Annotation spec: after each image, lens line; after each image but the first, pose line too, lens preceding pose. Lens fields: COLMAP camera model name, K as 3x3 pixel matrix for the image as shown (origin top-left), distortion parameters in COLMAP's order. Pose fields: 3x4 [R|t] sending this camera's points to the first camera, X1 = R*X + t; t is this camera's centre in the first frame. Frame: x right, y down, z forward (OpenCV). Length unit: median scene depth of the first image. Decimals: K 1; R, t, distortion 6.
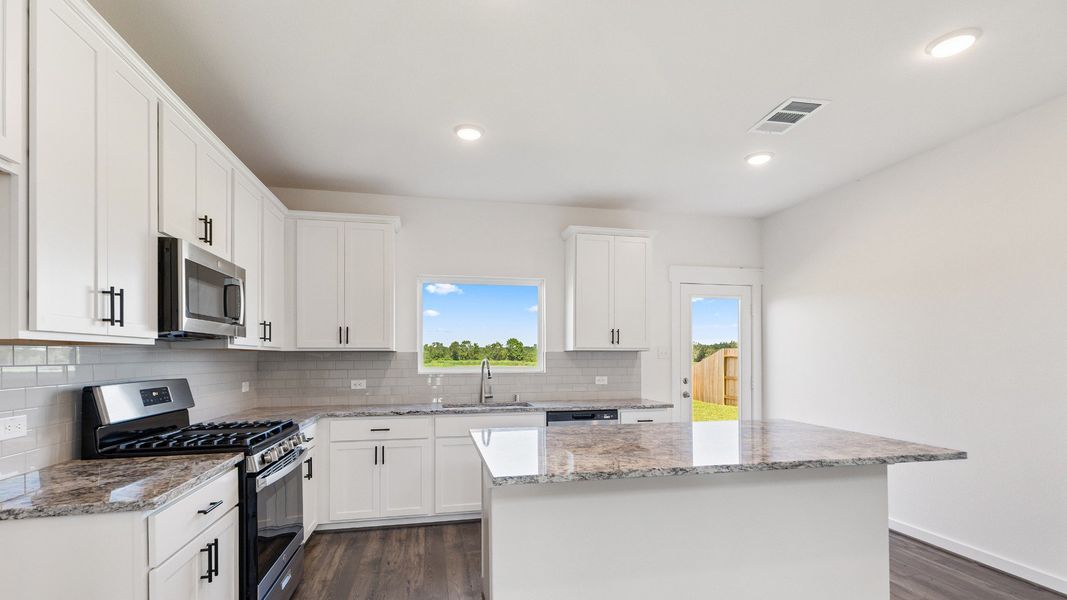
lens RADIAL K [[482.9, 0, 532.1], [0, 482.9, 354.1], [0, 0, 1]] dist [0.000415, -0.000251]
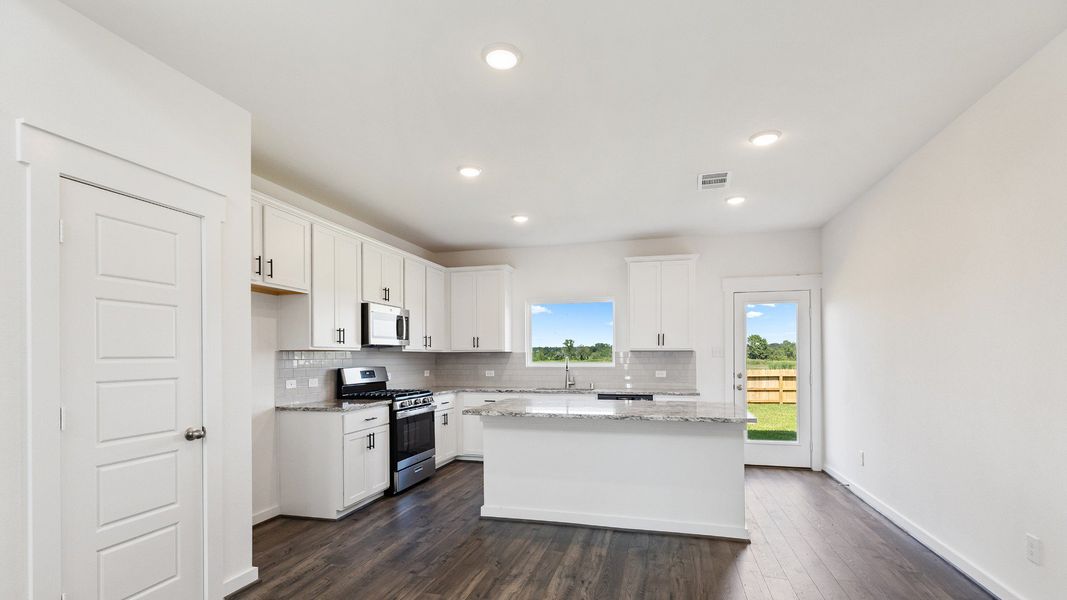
lens RADIAL K [[482.9, 0, 532.1], [0, 482.9, 354.1], [0, 0, 1]] dist [0.000415, -0.000251]
pose [[0.887874, -0.002864, -0.460077, 0.511422], [0.004253, 0.999989, 0.001982, -0.001875], [0.460066, -0.003716, 0.887877, -0.337362]]
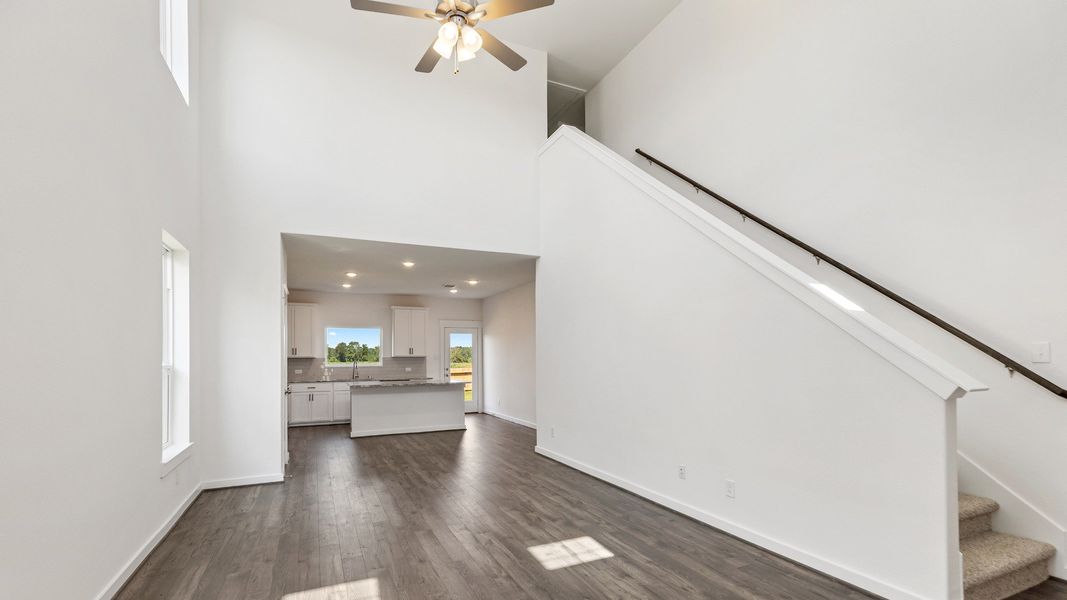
lens RADIAL K [[490.1, 0, 538.4], [0, 490.1, 336.6], [0, 0, 1]] dist [0.017061, -0.000053]
pose [[0.973435, 0.002532, 0.228948, 0.254454], [0.006102, 0.999297, -0.036997, -0.014478], [-0.228881, 0.037411, 0.972735, -1.762600]]
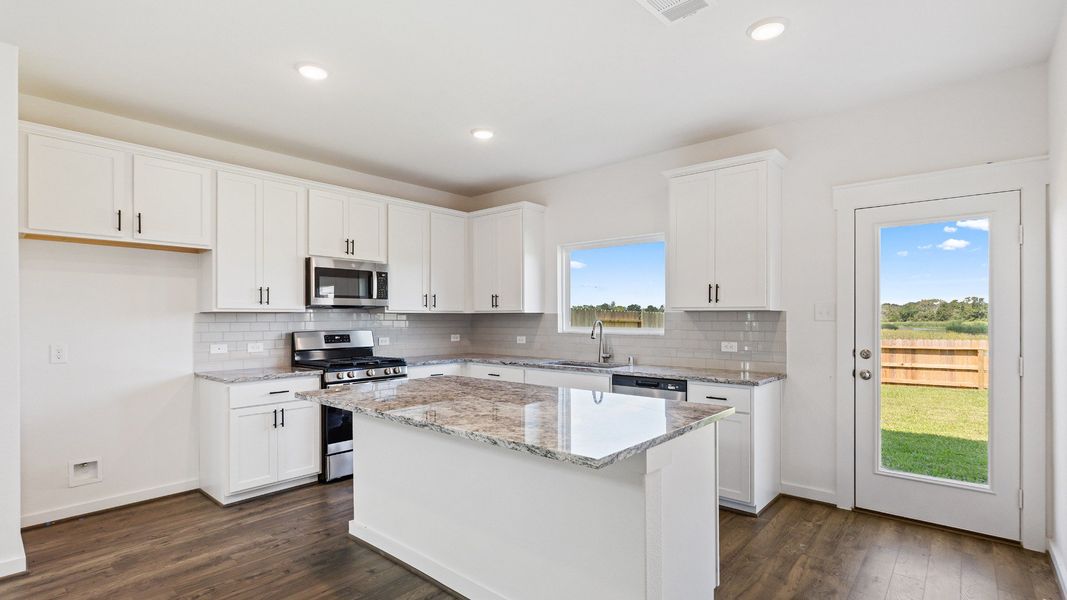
lens RADIAL K [[500.8, 0, 526.9], [0, 500.8, 317.6], [0, 0, 1]] dist [-0.000874, -0.000330]
pose [[0.593278, 0.001520, -0.804996, 0.744613], [0.004681, 0.999975, 0.005338, -0.001557], [0.804984, -0.006935, 0.593256, 0.265251]]
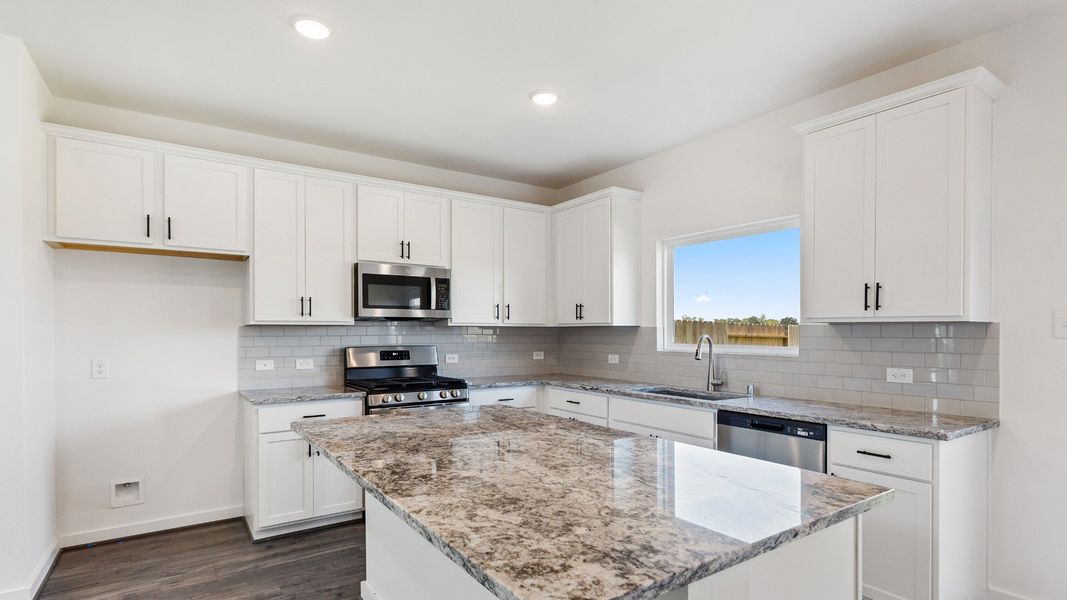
lens RADIAL K [[528.9, 0, 531.0], [0, 528.9, 335.8], [0, 0, 1]] dist [0.000556, -0.000048]
pose [[0.381440, 0.009727, -0.924342, 0.651532], [0.003516, 0.999922, 0.011973, -0.000201], [0.924387, -0.007817, 0.381376, 0.448407]]
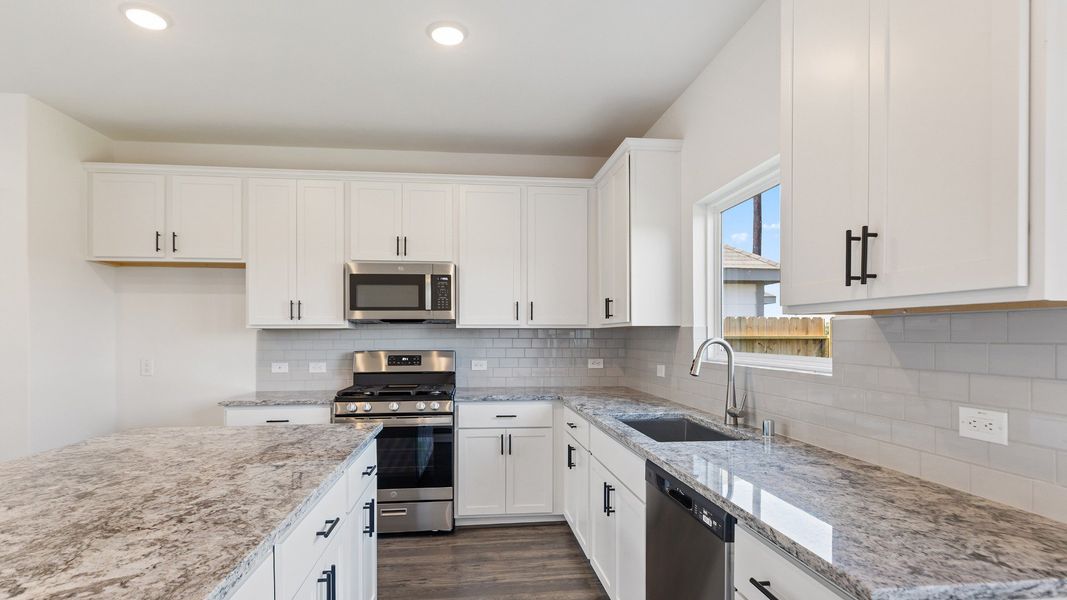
lens RADIAL K [[535.3, 0, 530.2], [0, 535.3, 337.1], [0, 0, 1]] dist [-0.002750, -0.000256]
pose [[-0.088703, 0.004687, -0.996047, 0.535607], [0.008403, 0.999957, 0.003957, 0.005454], [0.996023, -0.008019, -0.088738, 0.939826]]
